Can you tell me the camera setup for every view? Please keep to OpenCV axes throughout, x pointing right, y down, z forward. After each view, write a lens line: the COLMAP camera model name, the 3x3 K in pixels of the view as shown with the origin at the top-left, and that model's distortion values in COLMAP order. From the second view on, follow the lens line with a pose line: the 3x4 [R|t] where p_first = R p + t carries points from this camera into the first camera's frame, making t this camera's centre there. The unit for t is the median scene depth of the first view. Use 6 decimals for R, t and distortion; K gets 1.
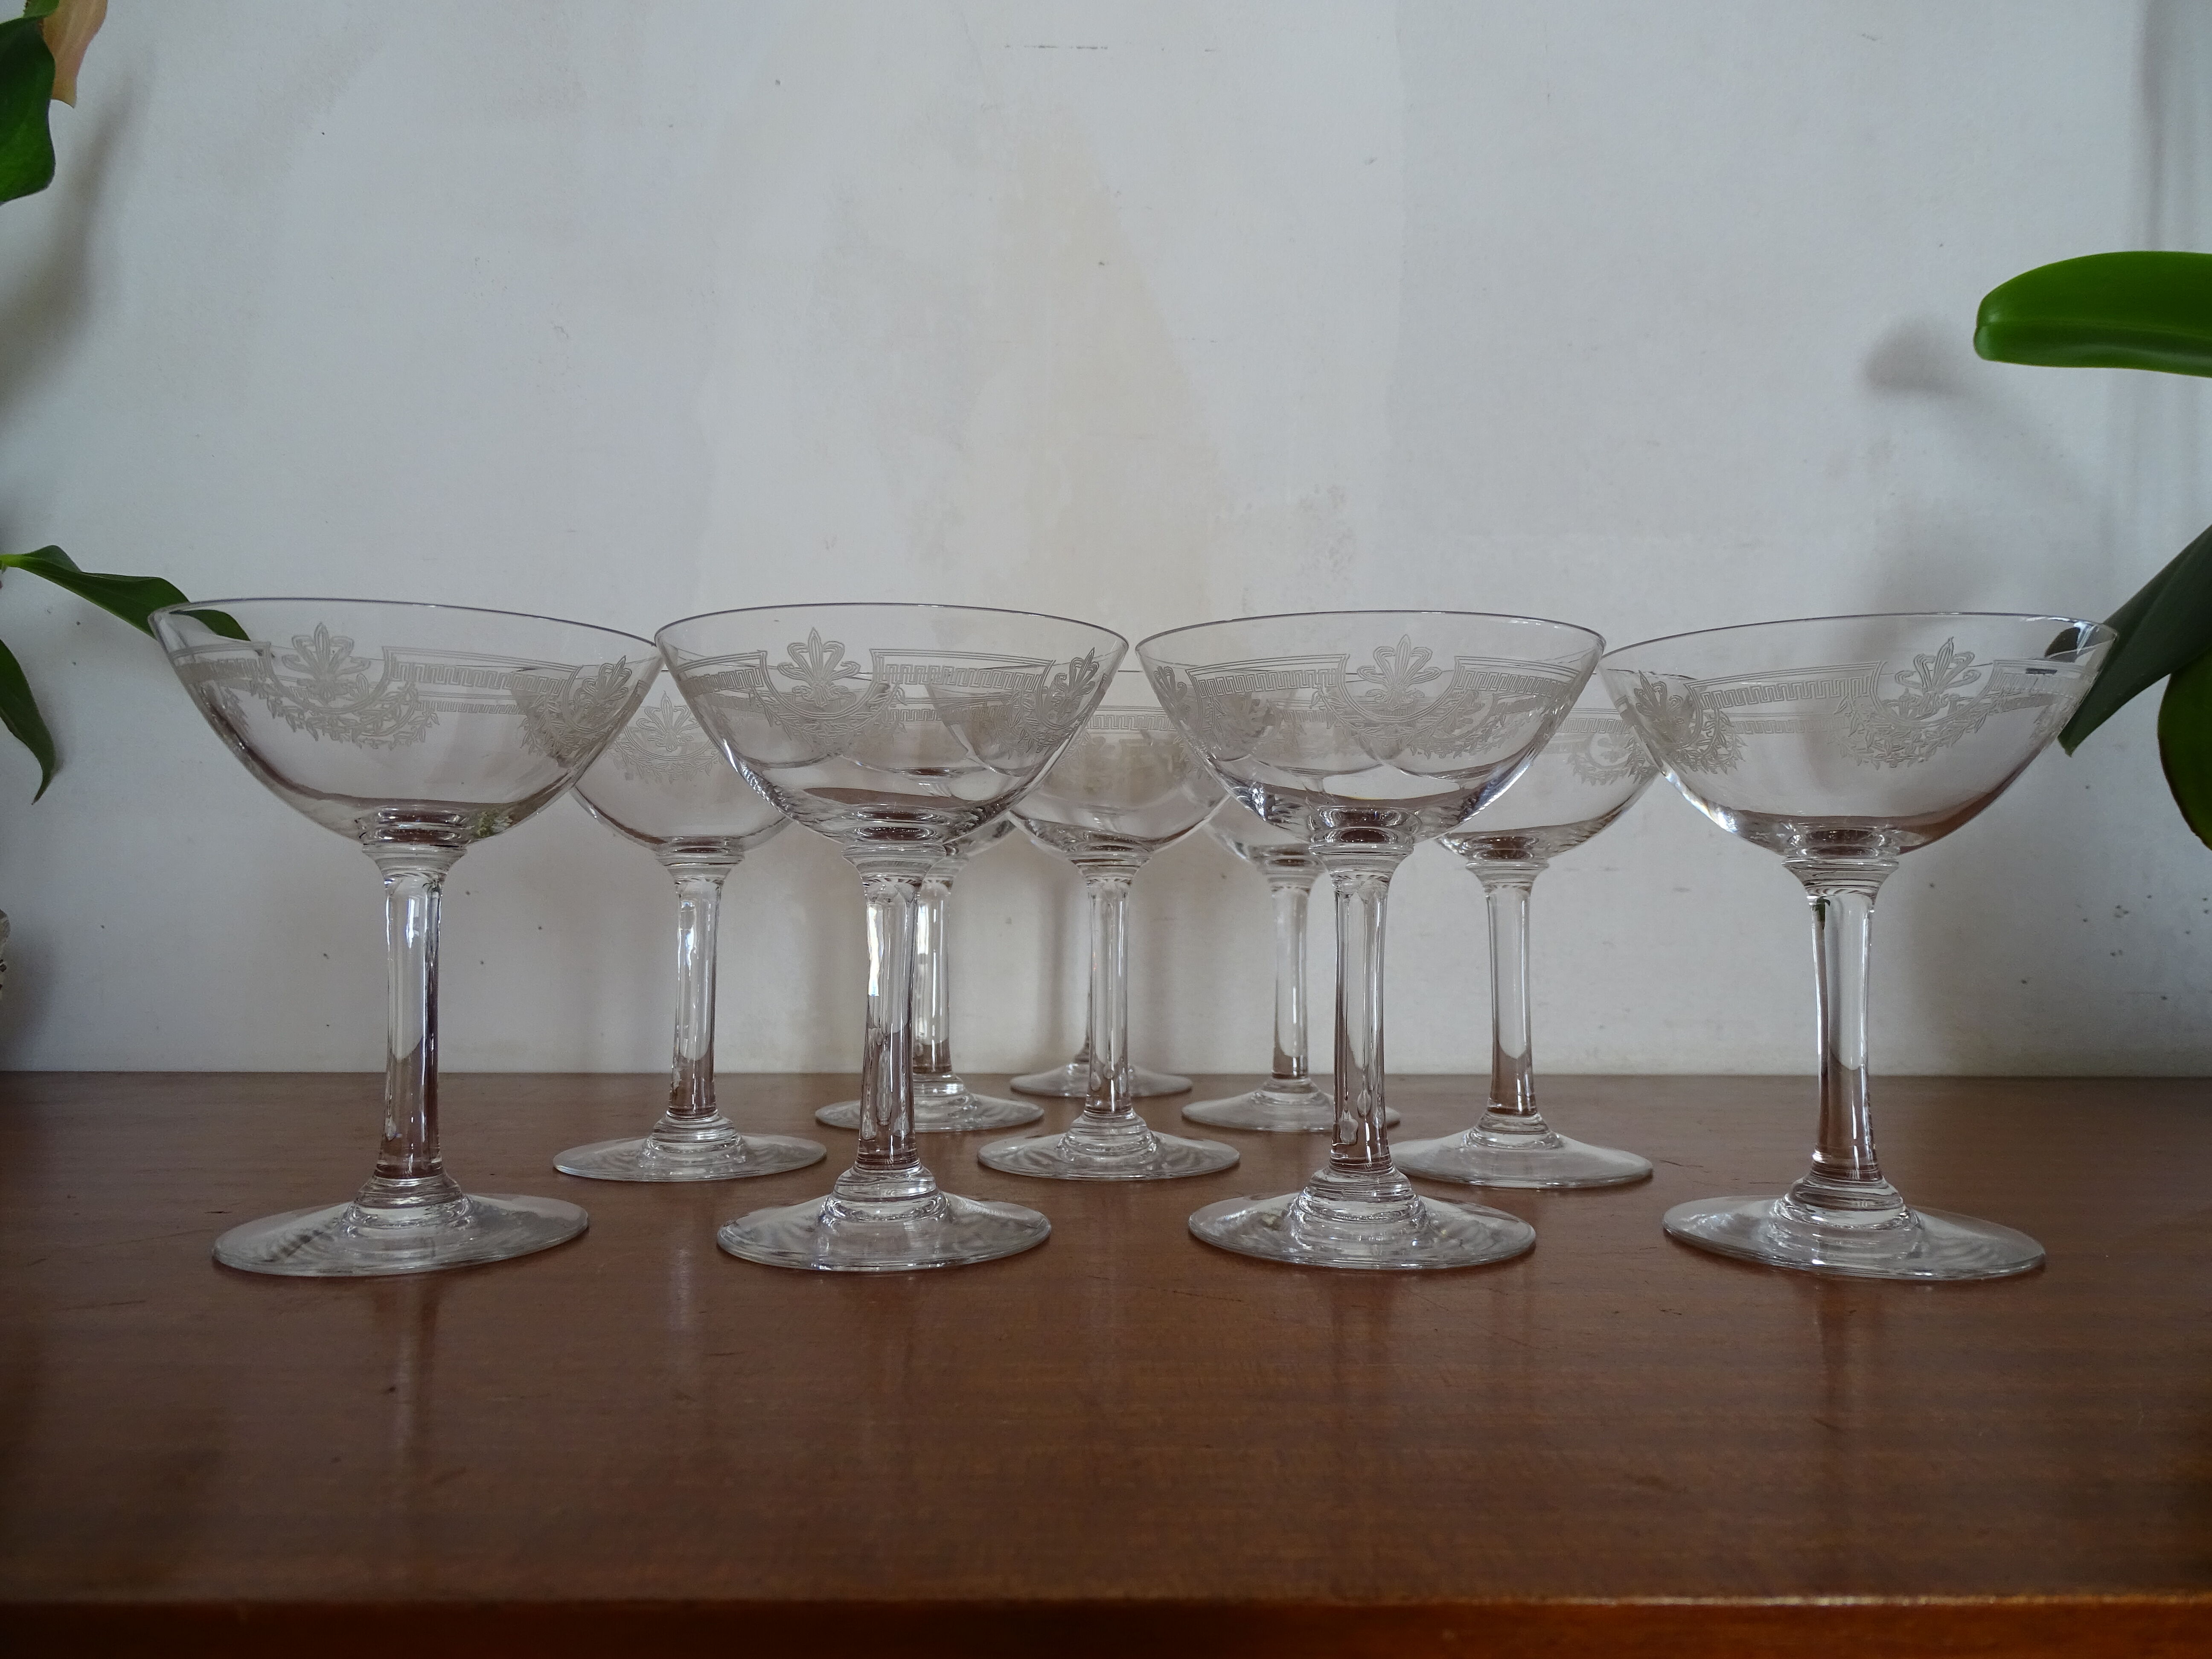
lens RADIAL K [[1604.1, 0, 1104.1], [0, 1604.1, 825.5], [0, 0, 1]] dist [-0.002444, 0.000342]
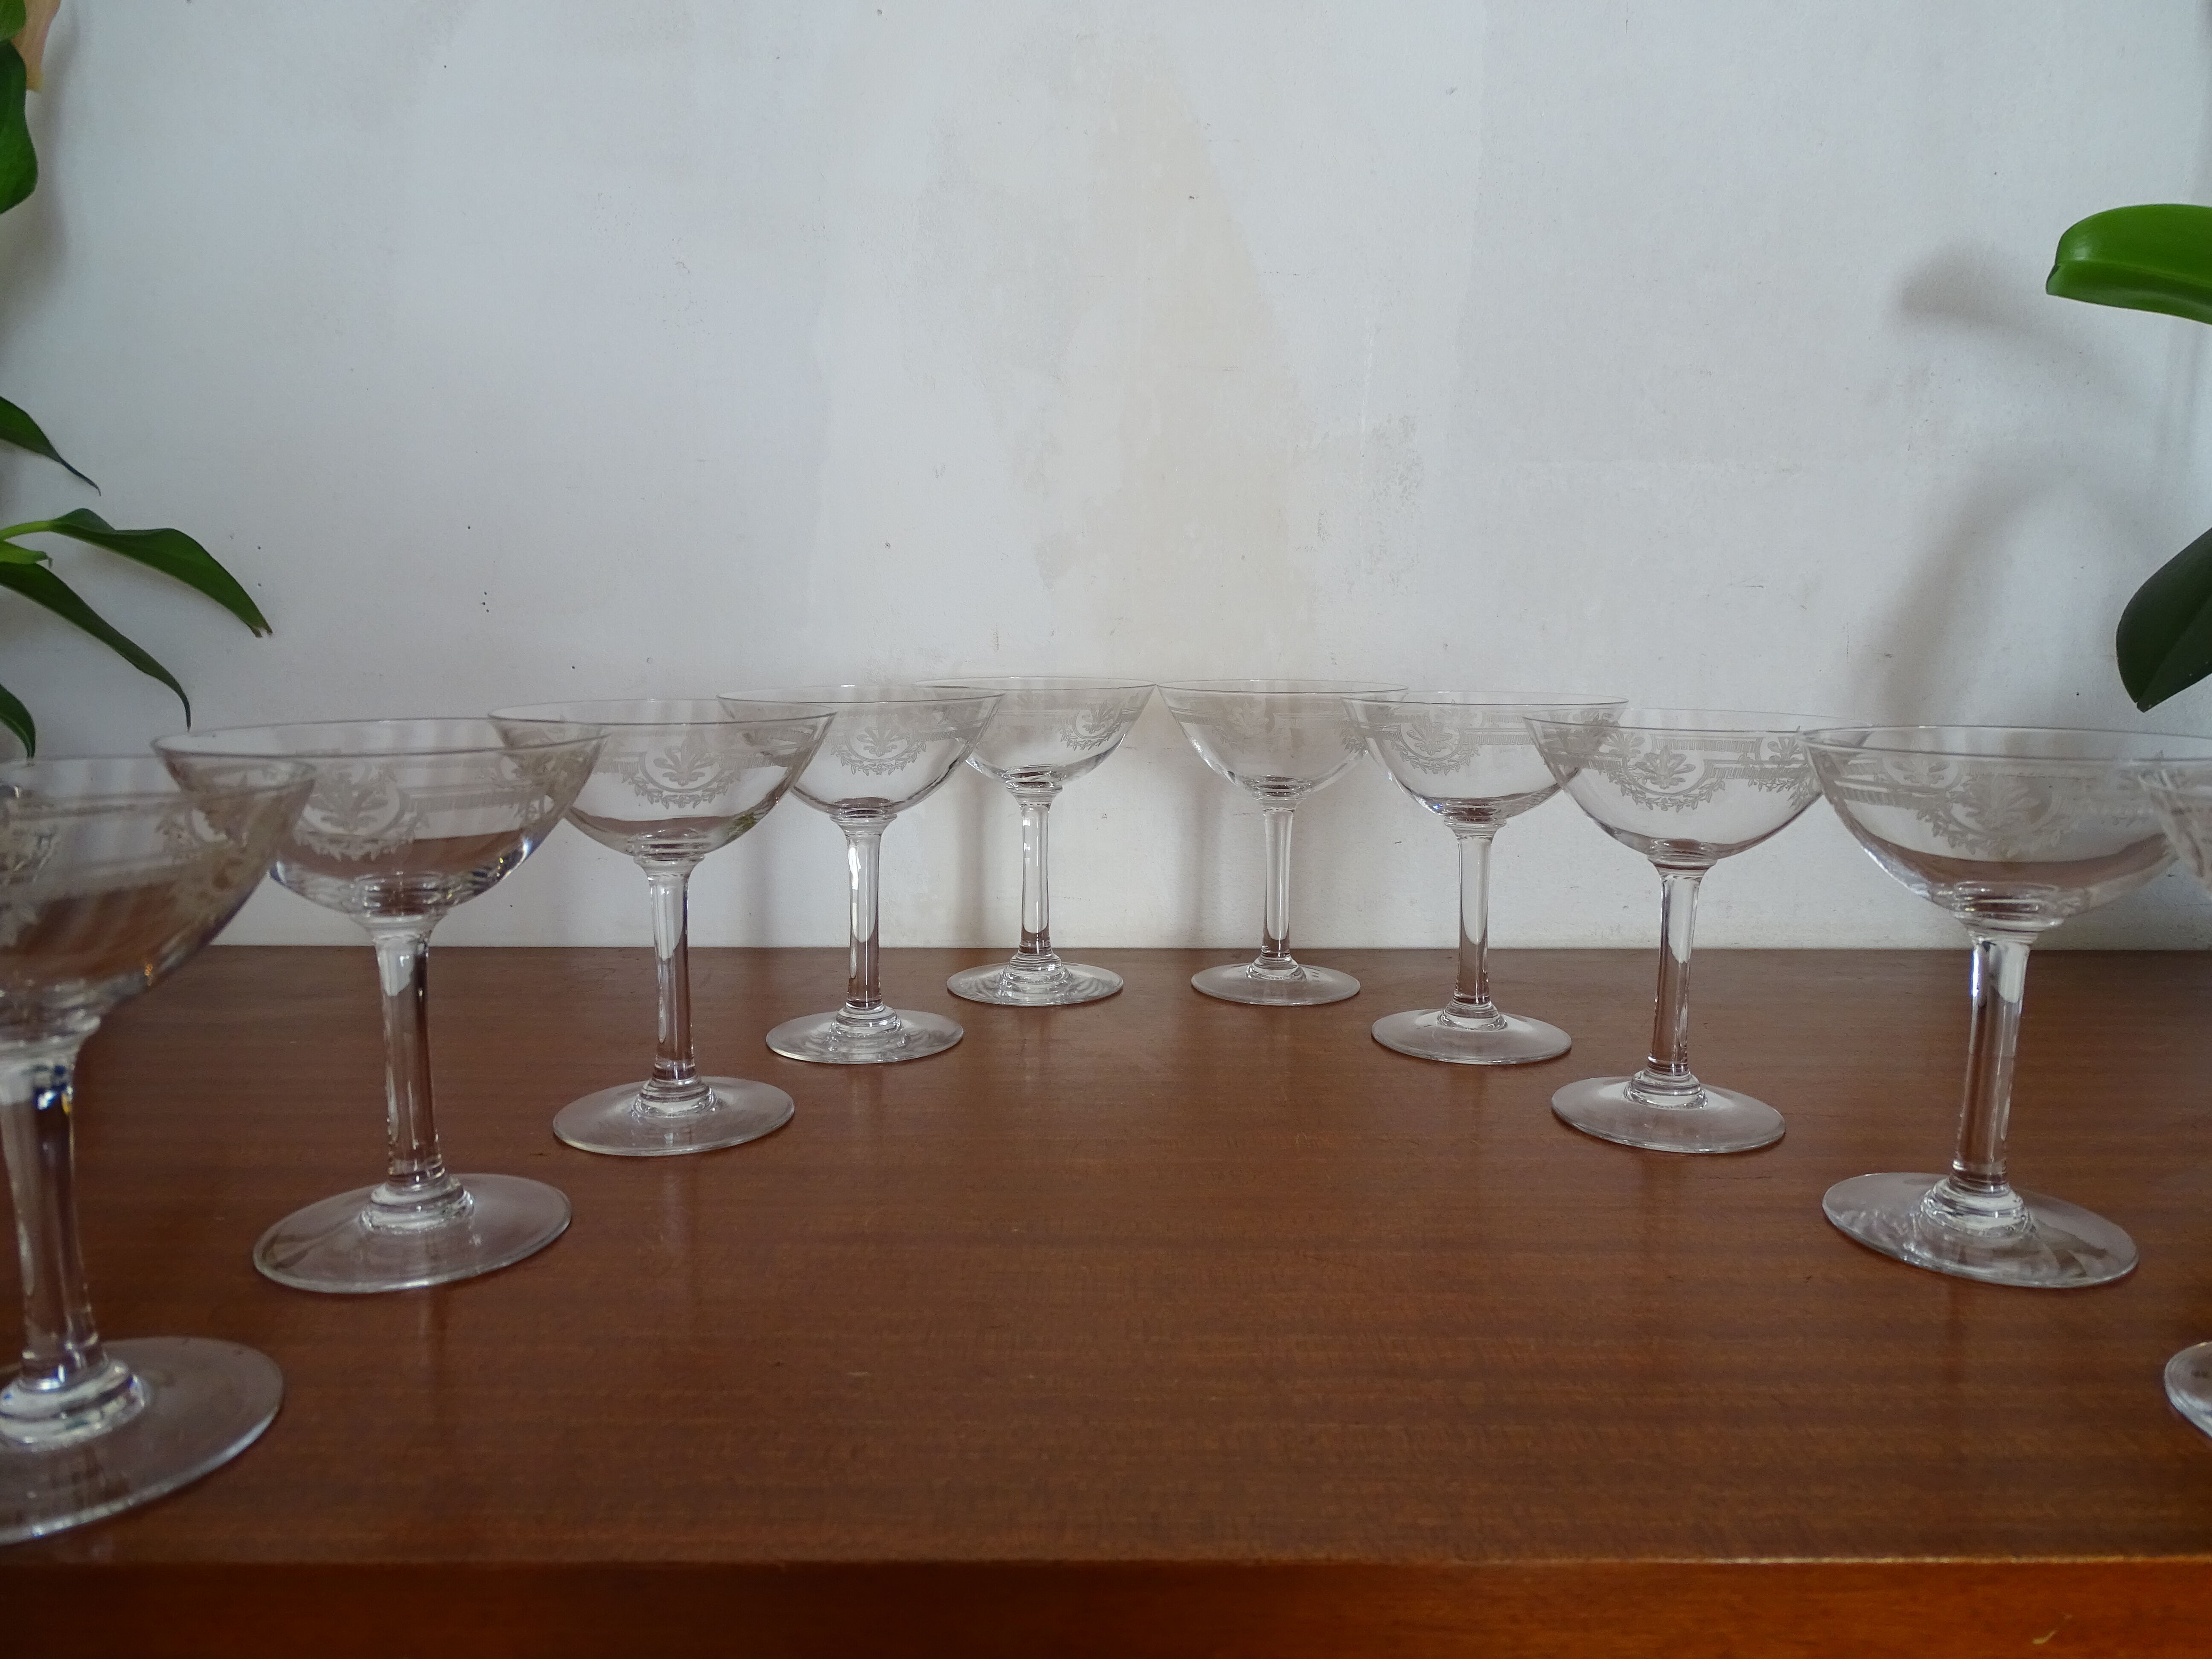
lens RADIAL K [[1610.7, 0, 1101.5], [0, 1610.7, 832.7], [0, 0, 1]] dist [0.001369, -0.006118]
pose [[0.999967, 0.001628, -0.007935, -0.082231], [-0.000134, 0.982783, 0.184765, -0.216915], [0.008099, -0.184758, 0.982751, -0.184819]]
